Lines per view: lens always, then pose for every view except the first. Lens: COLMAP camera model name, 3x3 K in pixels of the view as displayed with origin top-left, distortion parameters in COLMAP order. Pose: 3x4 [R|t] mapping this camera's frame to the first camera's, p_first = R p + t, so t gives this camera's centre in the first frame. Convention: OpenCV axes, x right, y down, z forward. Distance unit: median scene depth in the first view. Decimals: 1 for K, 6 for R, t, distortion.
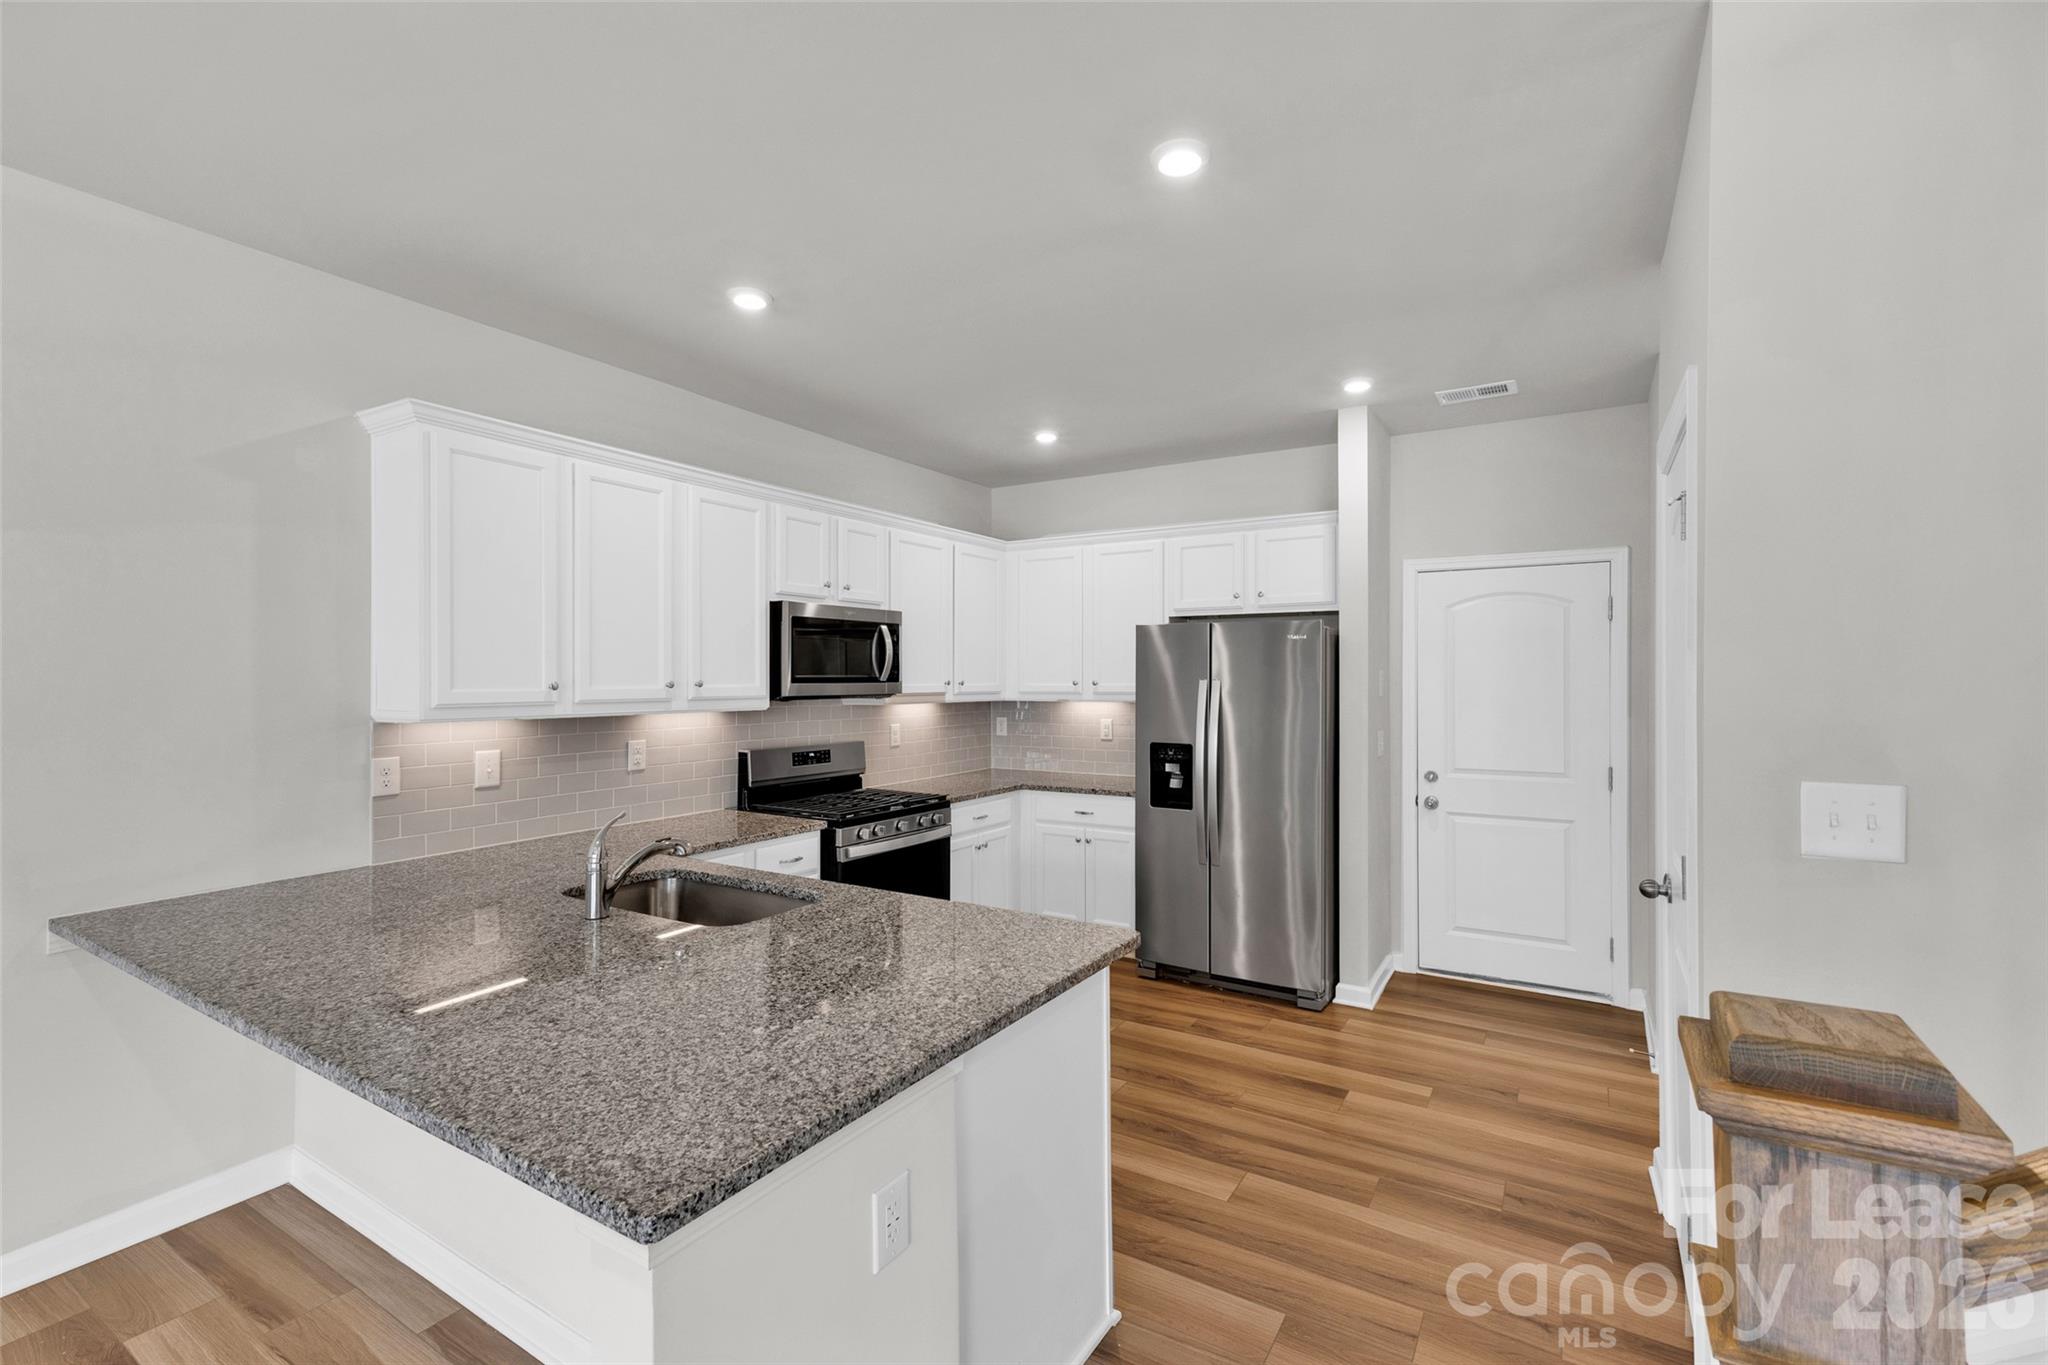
lens RADIAL K [[884.6, 0, 1021.9], [0, 884.6, 687.1], [0, 0, 1]] dist [0.010988, -0.000210]
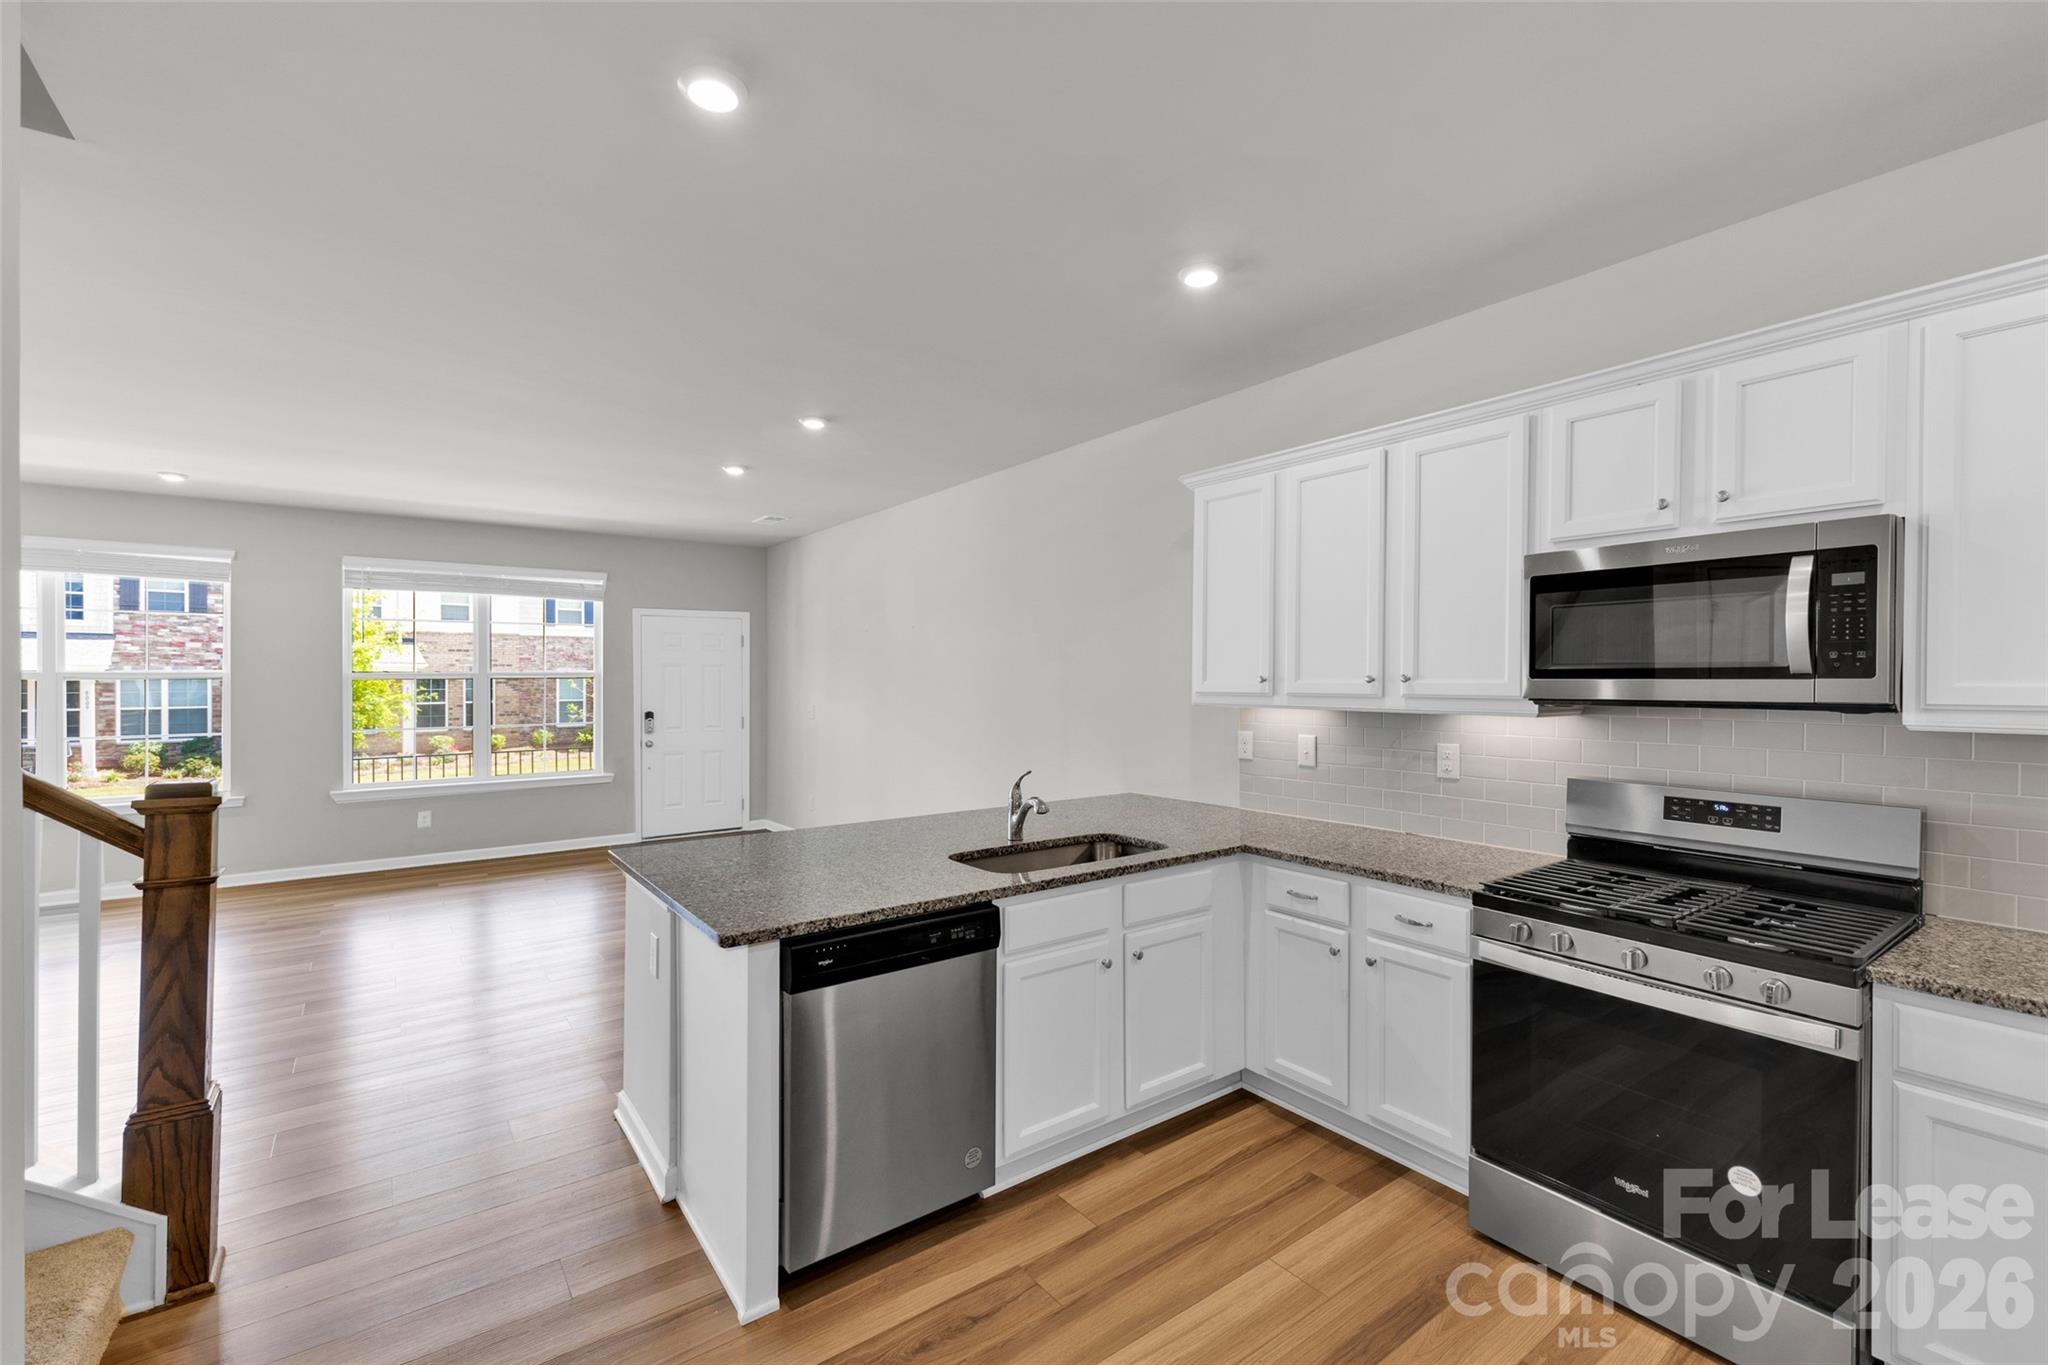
lens RADIAL K [[884.6, 0, 1021.9], [0, 884.6, 687.1], [0, 0, 1]] dist [0.010988, -0.000210]
pose [[-0.370668, 0.009480, -0.928717, 0.583814], [-0.009360, 0.999859, 0.013943, -0.003618], [0.928718, 0.013861, -0.370527, 1.041498]]
